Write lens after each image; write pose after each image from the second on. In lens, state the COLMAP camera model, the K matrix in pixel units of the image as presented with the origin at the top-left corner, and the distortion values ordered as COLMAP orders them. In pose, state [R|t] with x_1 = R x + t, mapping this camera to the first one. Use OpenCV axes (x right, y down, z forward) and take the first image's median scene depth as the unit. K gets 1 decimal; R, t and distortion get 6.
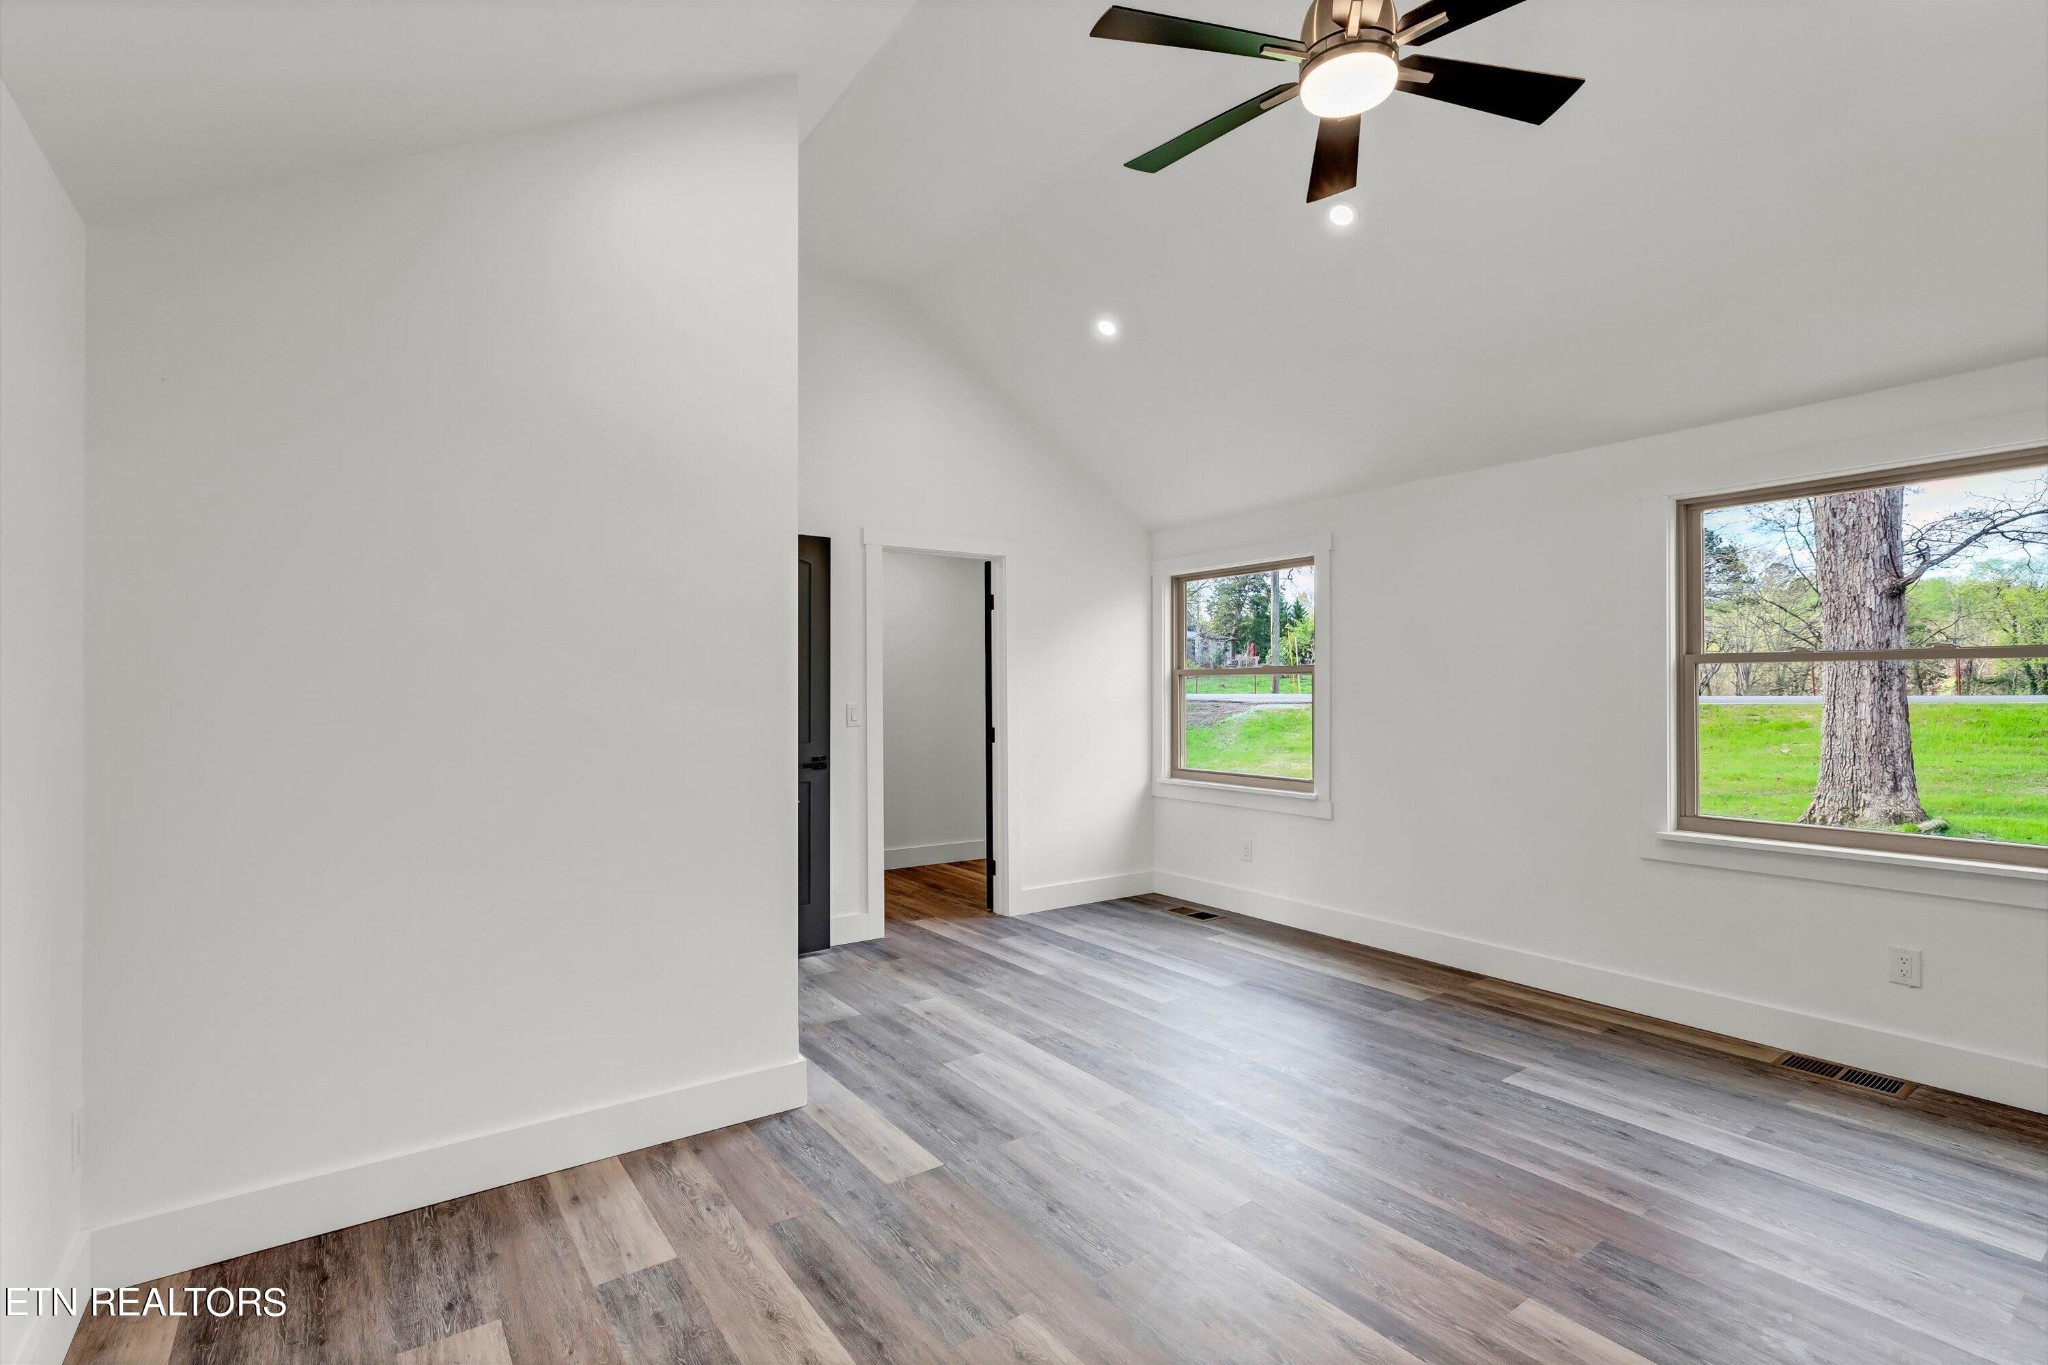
lens RADIAL K [[948.0, 0, 1019.7], [0, 948.0, 680.1], [0, 0, 1]] dist [0.002027, 0.000640]
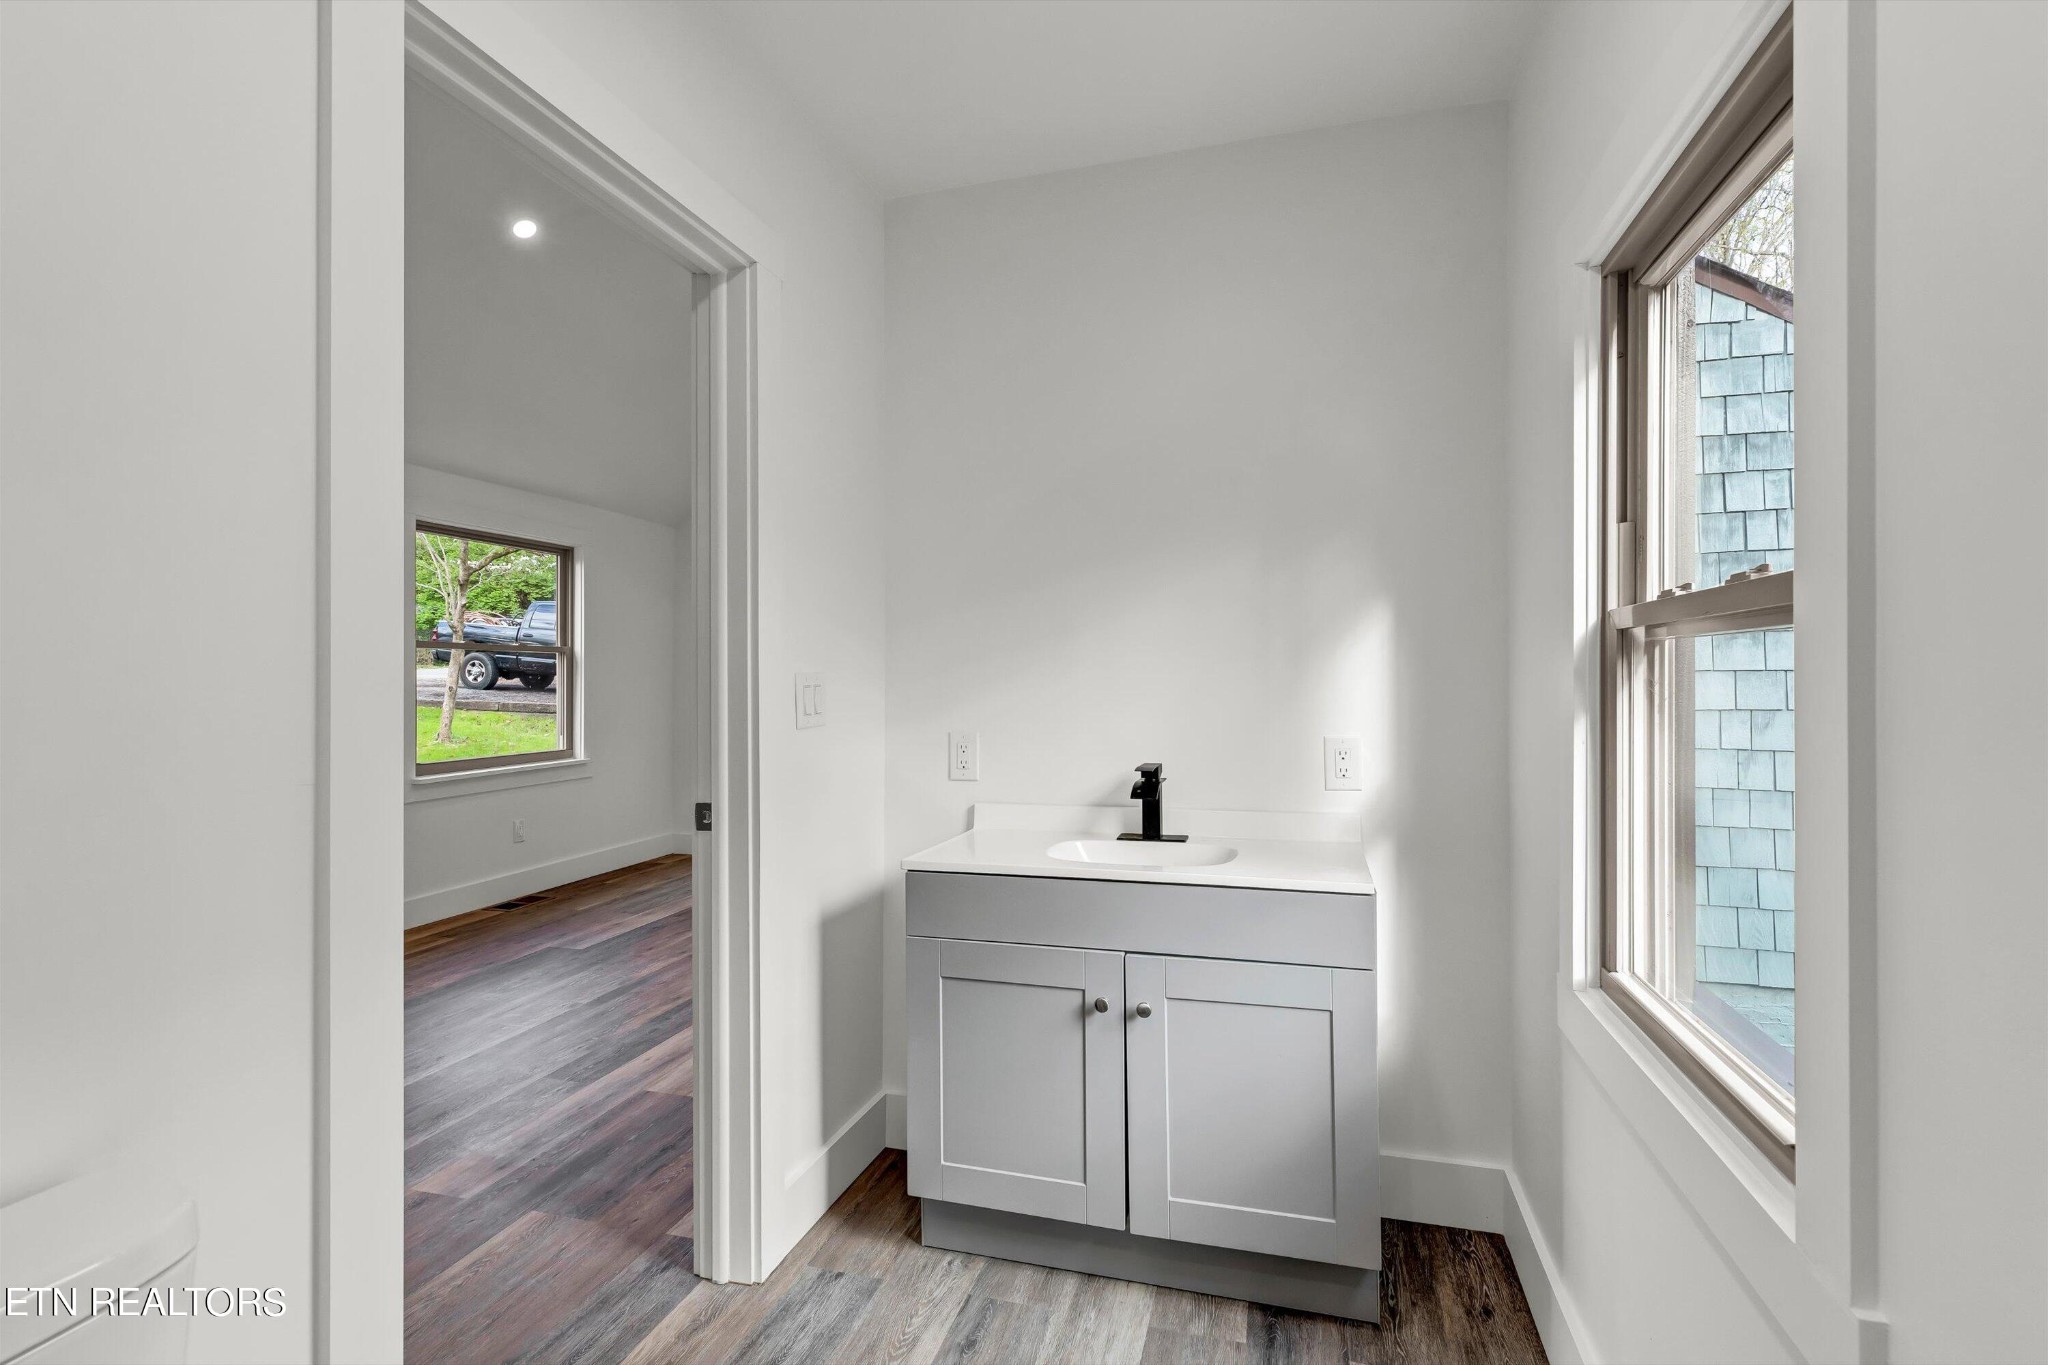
lens RADIAL K [[948.0, 0, 1019.7], [0, 948.0, 680.1], [0, 0, 1]] dist [0.002027, 0.000640]
pose [[-0.617195, 0.003410, 0.786803, -0.829619], [-0.000843, 0.999987, -0.004995, 0.031893], [-0.786810, -0.003746, -0.617184, 1.155072]]
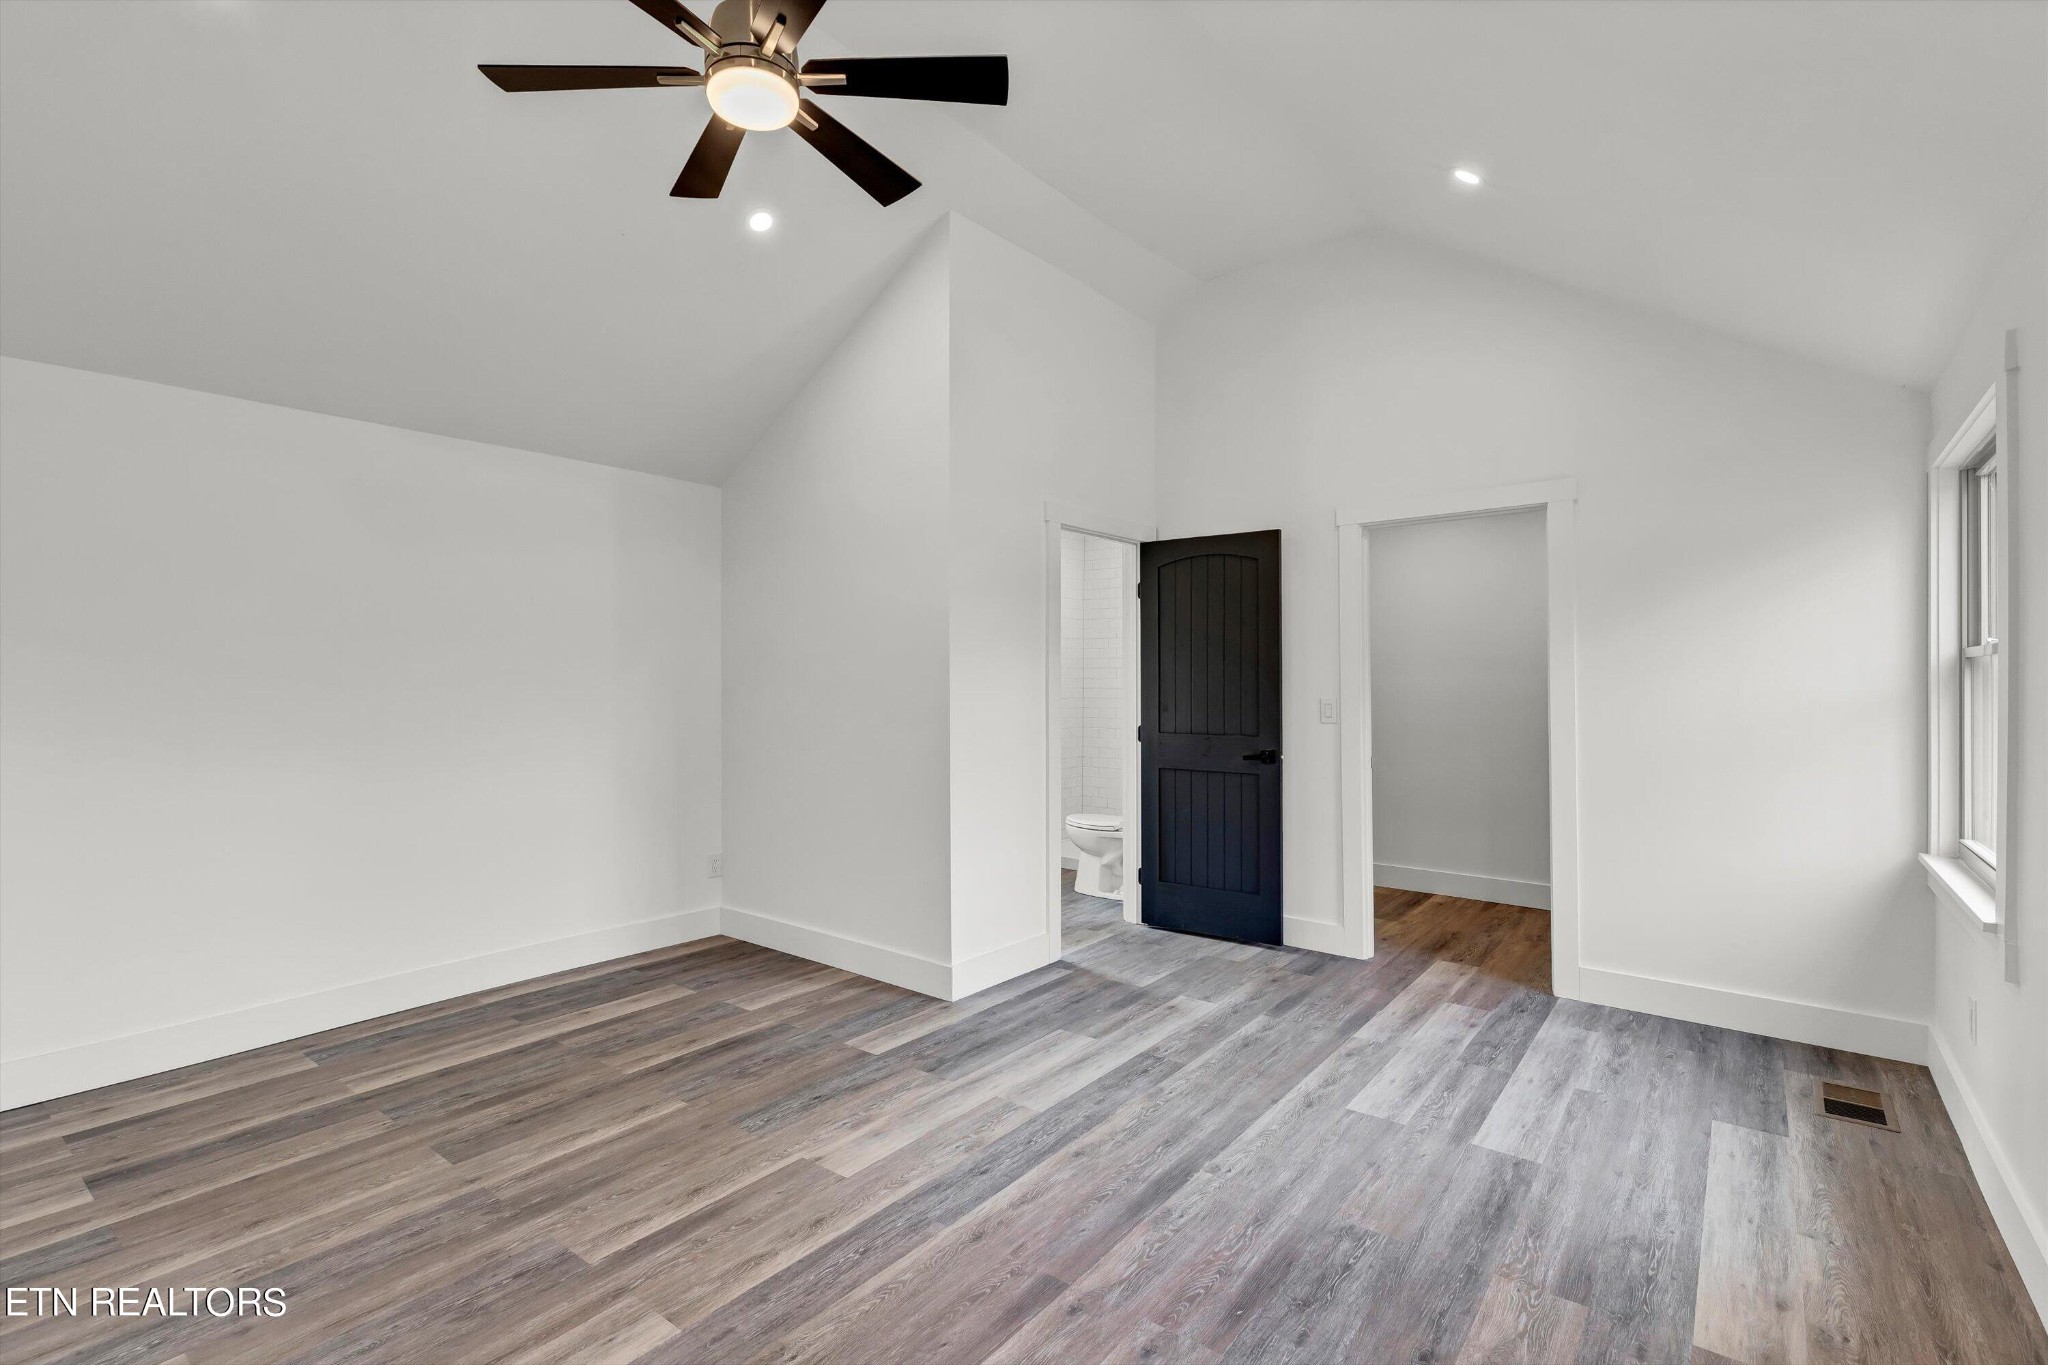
lens RADIAL K [[948.0, 0, 1019.7], [0, 948.0, 680.1], [0, 0, 1]] dist [0.002027, 0.000640]
pose [[0.276059, 0.000877, -0.961140, 0.846234], [0.005899, 0.999979, 0.002607, 0.001725], [0.961123, -0.006389, 0.276048, 0.587594]]
